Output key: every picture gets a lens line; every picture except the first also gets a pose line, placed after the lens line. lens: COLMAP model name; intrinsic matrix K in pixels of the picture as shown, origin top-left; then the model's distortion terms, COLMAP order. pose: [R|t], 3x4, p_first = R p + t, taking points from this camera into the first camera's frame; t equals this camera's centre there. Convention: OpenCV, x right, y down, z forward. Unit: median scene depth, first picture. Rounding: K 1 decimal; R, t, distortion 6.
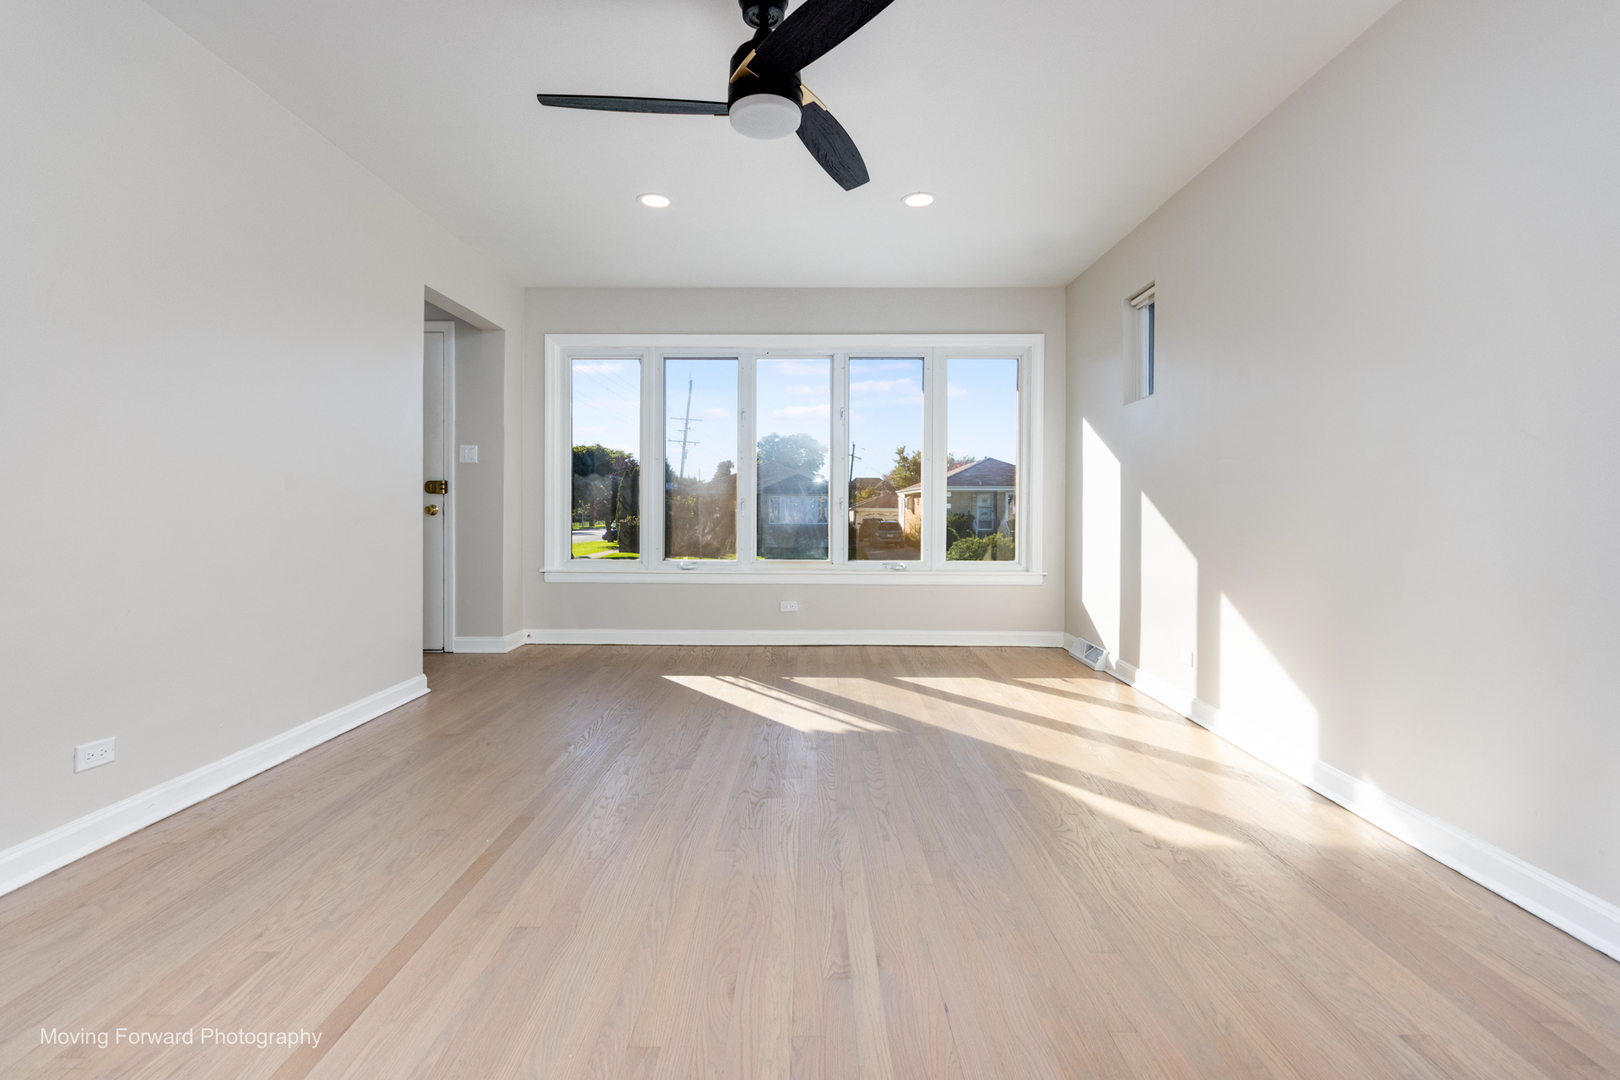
lens RADIAL K [[741.8, 0, 810.0], [0, 741.8, 540.0], [0, 0, 1]] dist [0.000554, -0.000027]
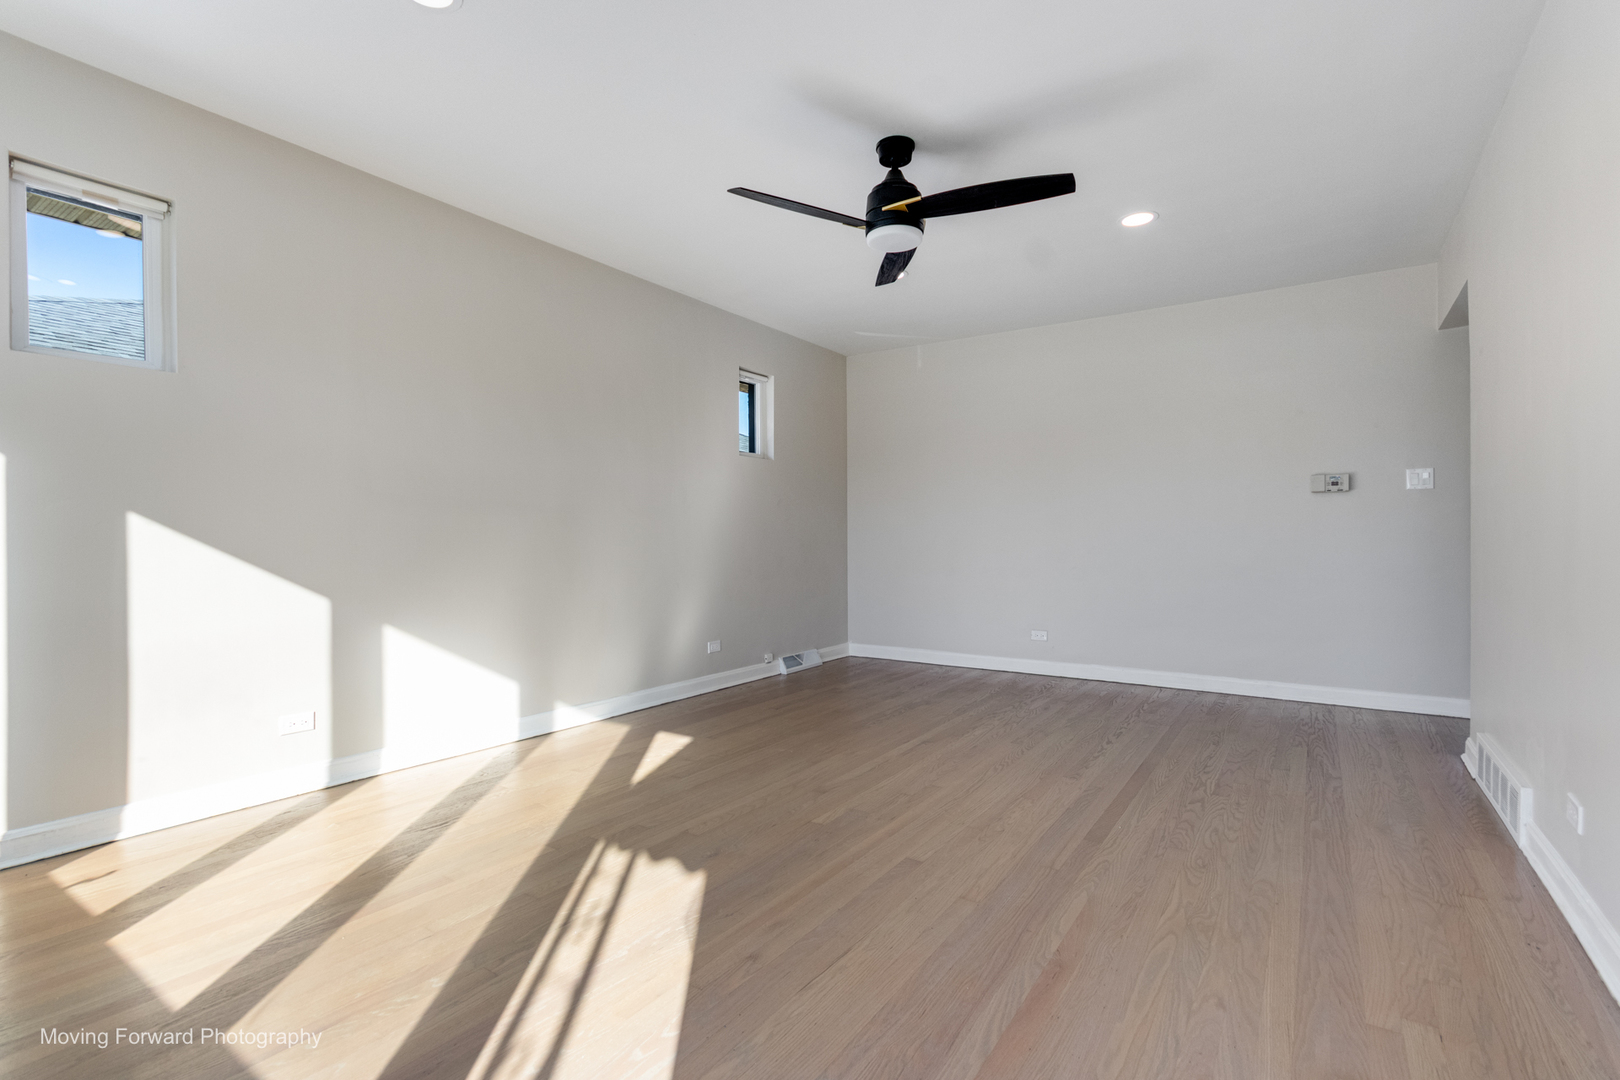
lens RADIAL K [[741.8, 0, 810.0], [0, 741.8, 540.0], [0, 0, 1]] dist [0.000554, -0.000027]
pose [[-0.824730, 0.000920, 0.565525, -0.671095], [0.024030, 0.999153, 0.033419, -0.090605], [-0.565015, 0.041151, -0.824054, 2.146511]]
